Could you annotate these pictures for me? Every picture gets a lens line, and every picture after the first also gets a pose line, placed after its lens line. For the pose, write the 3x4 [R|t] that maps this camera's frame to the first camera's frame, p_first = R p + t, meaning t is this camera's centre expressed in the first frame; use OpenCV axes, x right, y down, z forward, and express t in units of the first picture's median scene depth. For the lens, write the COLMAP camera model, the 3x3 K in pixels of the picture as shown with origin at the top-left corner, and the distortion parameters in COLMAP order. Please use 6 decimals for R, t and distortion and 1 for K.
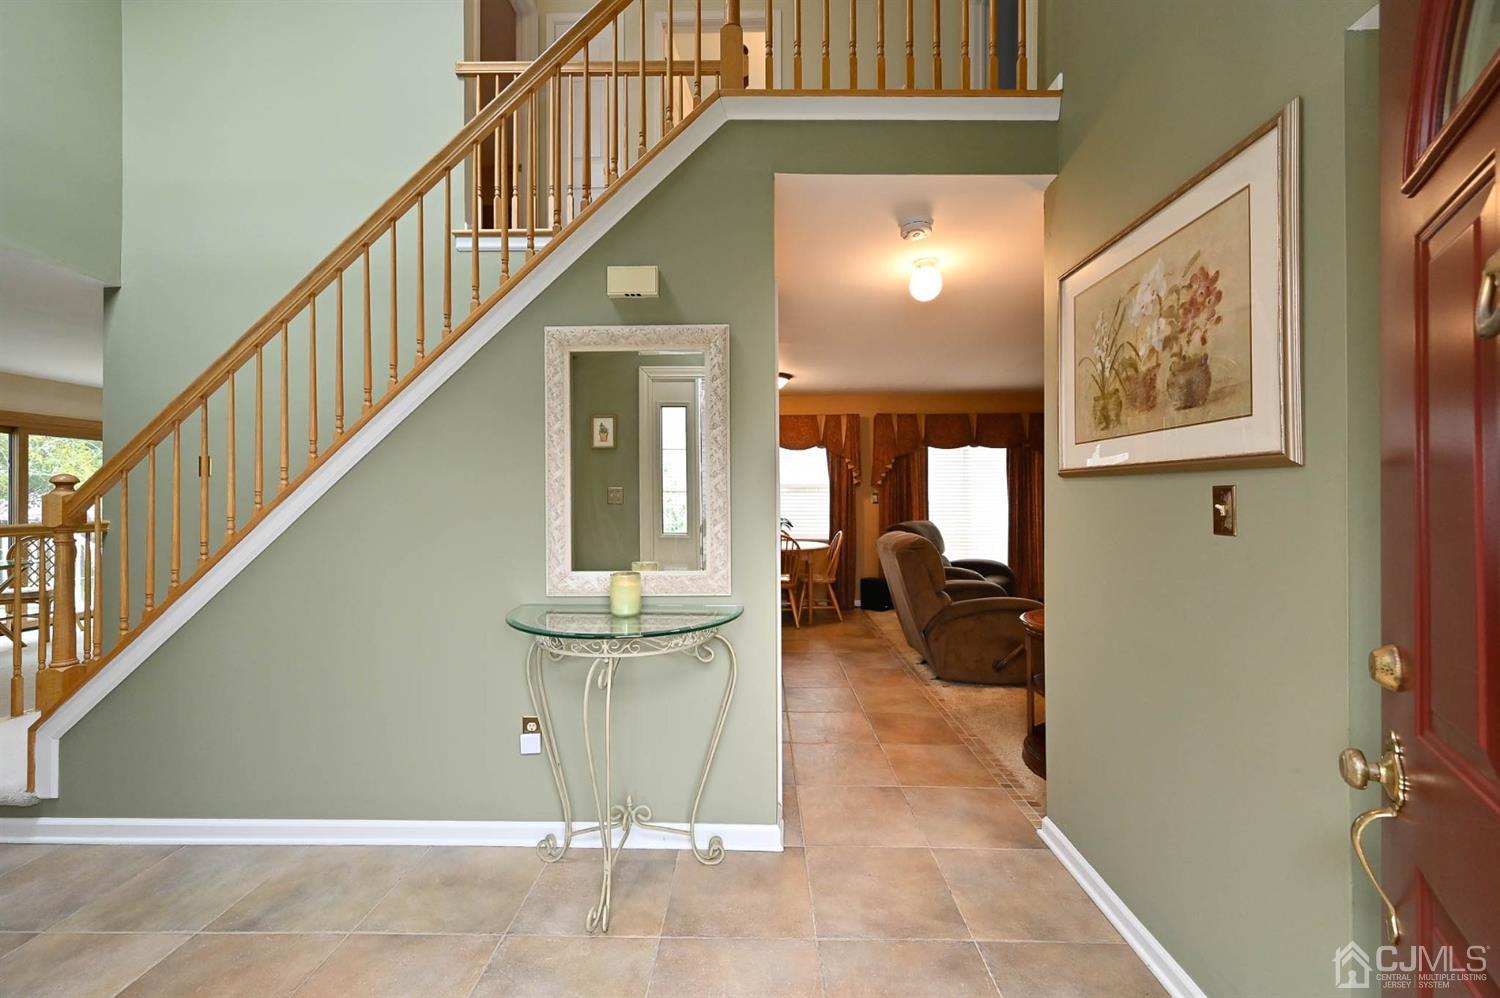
lens RADIAL K [[593.9, 0, 747.0], [0, 593.9, 494.8], [0, 0, 1]] dist [-0.000928, -0.000065]
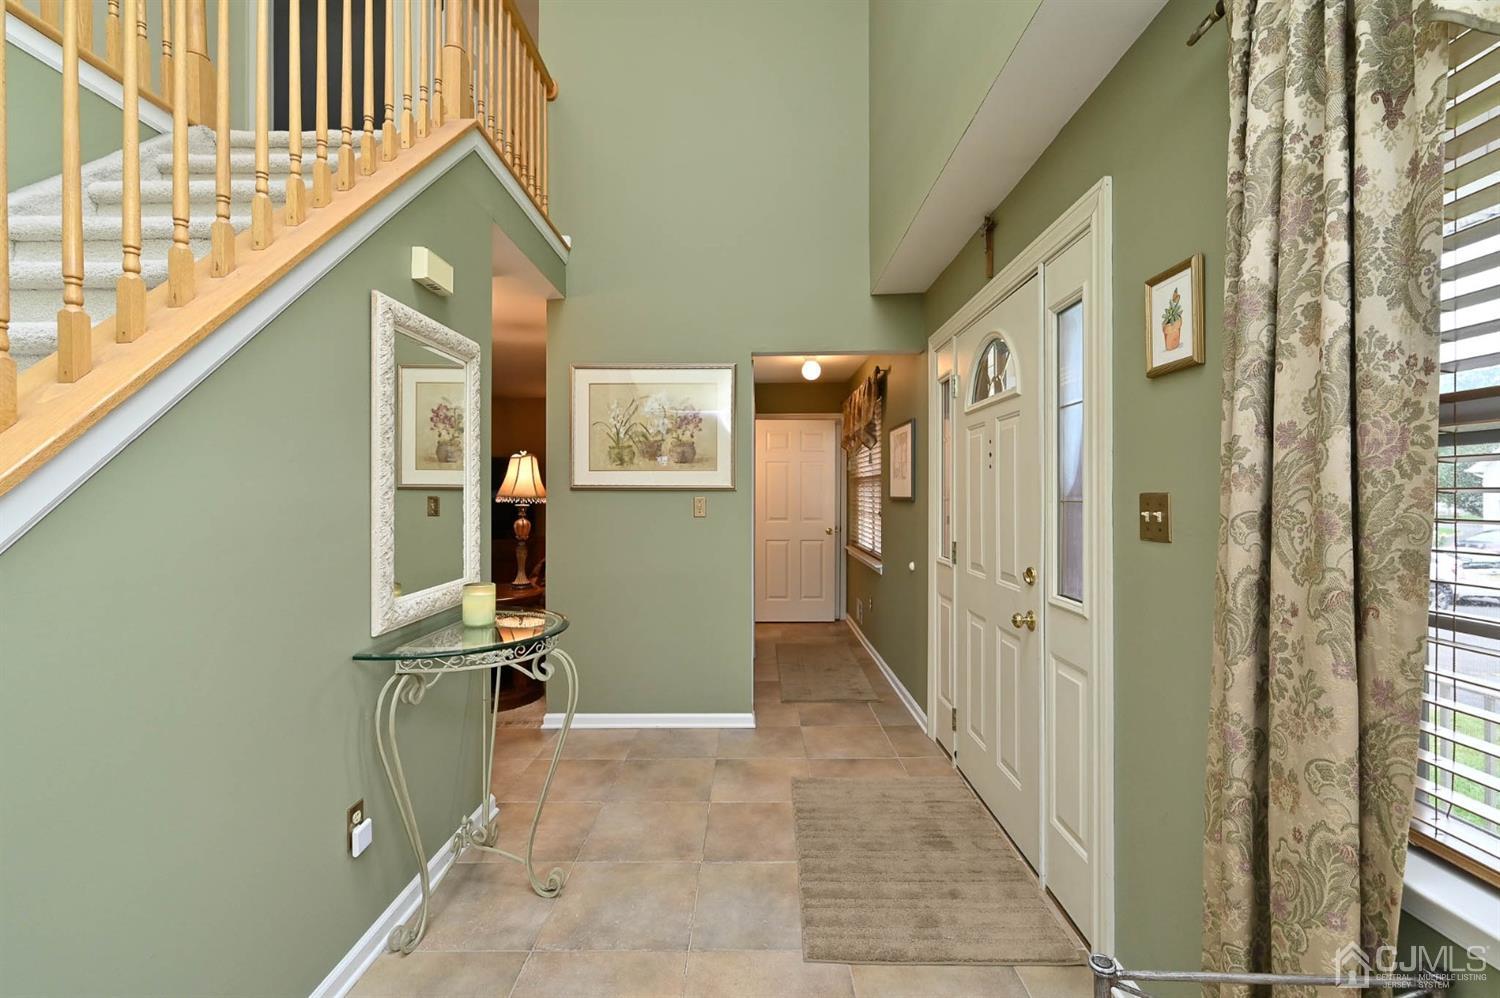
lens RADIAL K [[647.8, 0, 750.6], [0, 647.8, 496.3], [0, 0, 1]] dist [0.000581, 0.000073]
pose [[-0.012638, -0.000366, 0.999920, -1.480633], [-0.004026, 0.999992, 0.000315, -0.016826], [-0.999912, -0.004022, -0.012639, 0.648104]]
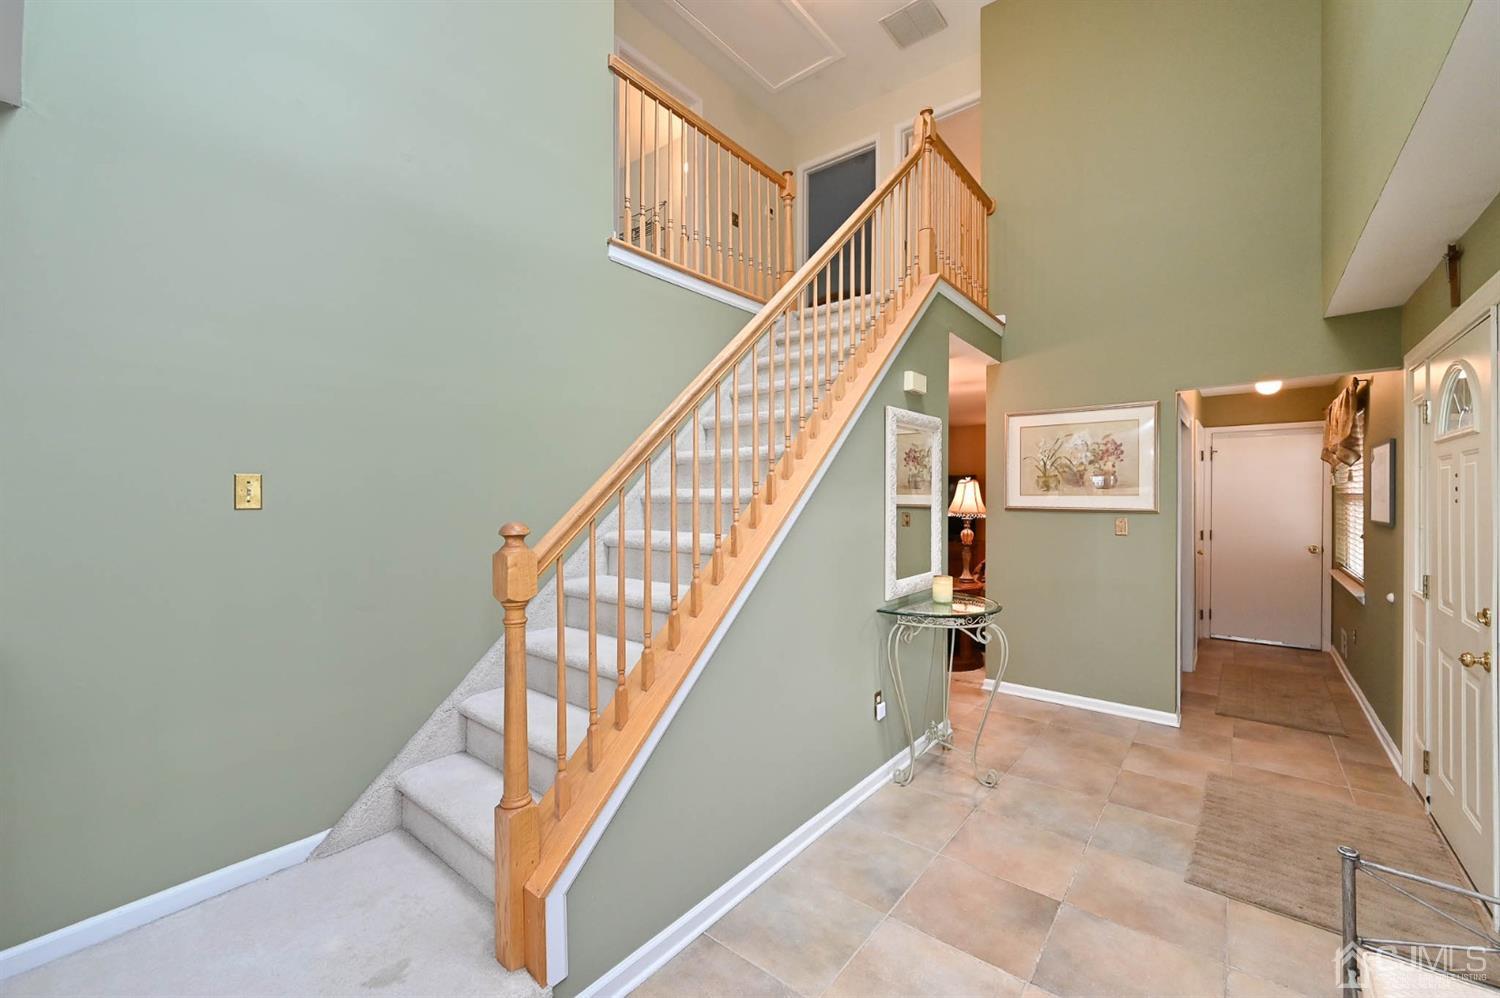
lens RADIAL K [[593.9, 0, 747.0], [0, 593.9, 494.8], [0, 0, 1]] dist [-0.000928, -0.000065]
pose [[0.624584, 0.005145, 0.780941, -2.018574], [-0.006952, 0.999975, -0.001027, -0.088838], [-0.780927, -0.004788, 0.624604, 0.489193]]
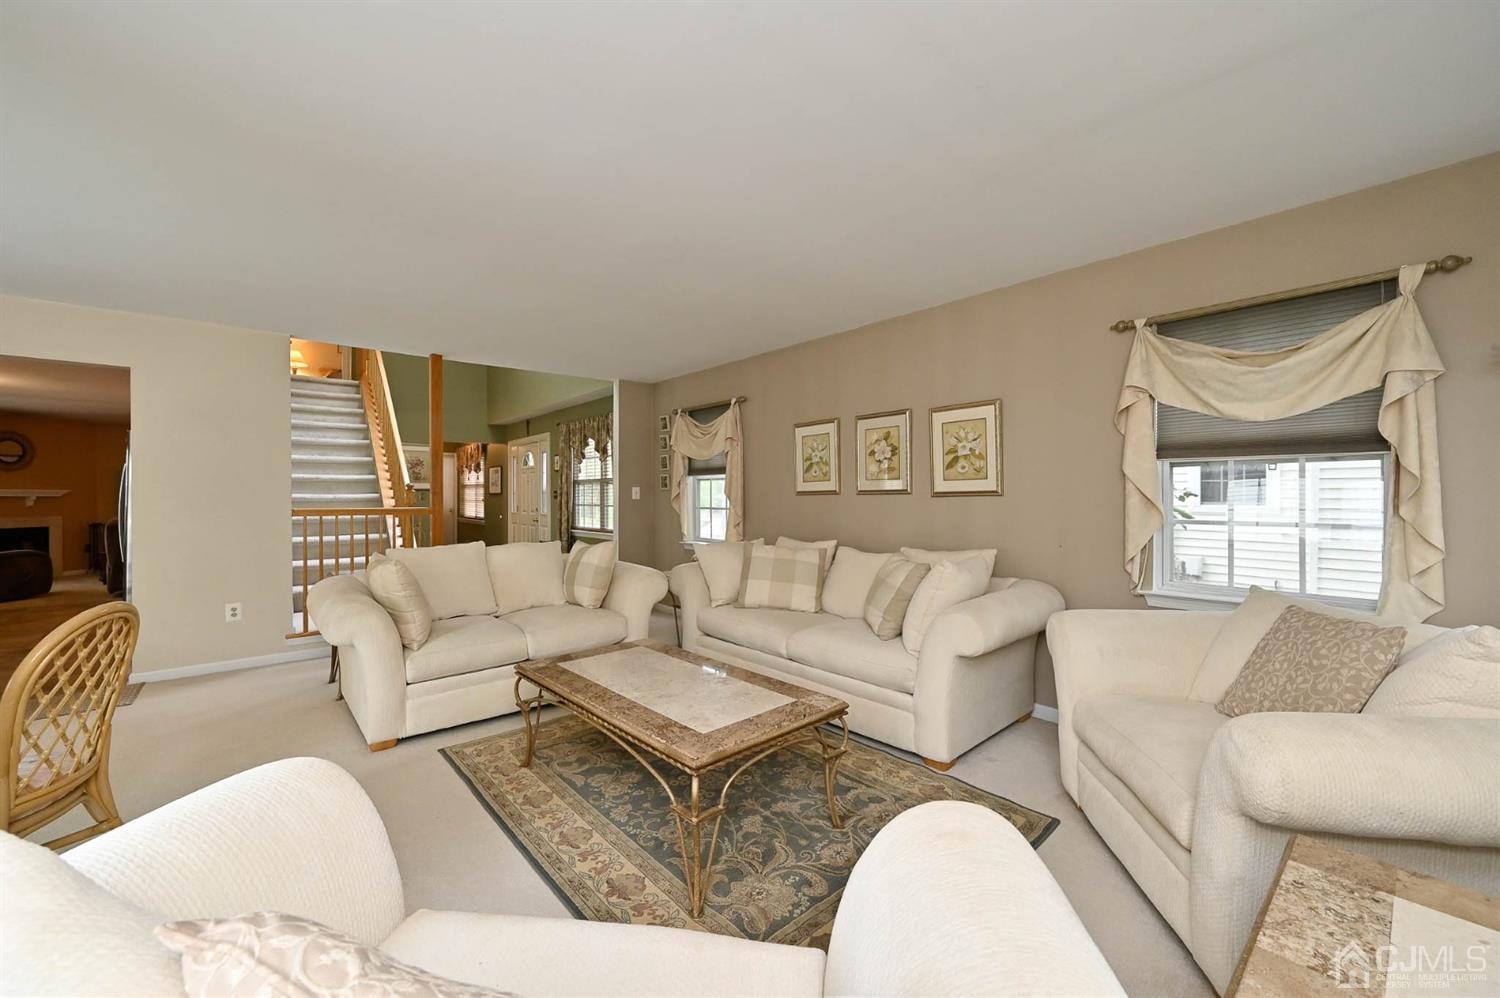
lens RADIAL K [[593.9, 0, 747.0], [0, 593.9, 494.8], [0, 0, 1]] dist [-0.000928, -0.000065]
pose [[-0.663651, 0.004238, 0.748031, -5.329538], [0.000087, 0.999984, -0.005588, 0.038147], [-0.748043, -0.003644, -0.663641, 2.158329]]
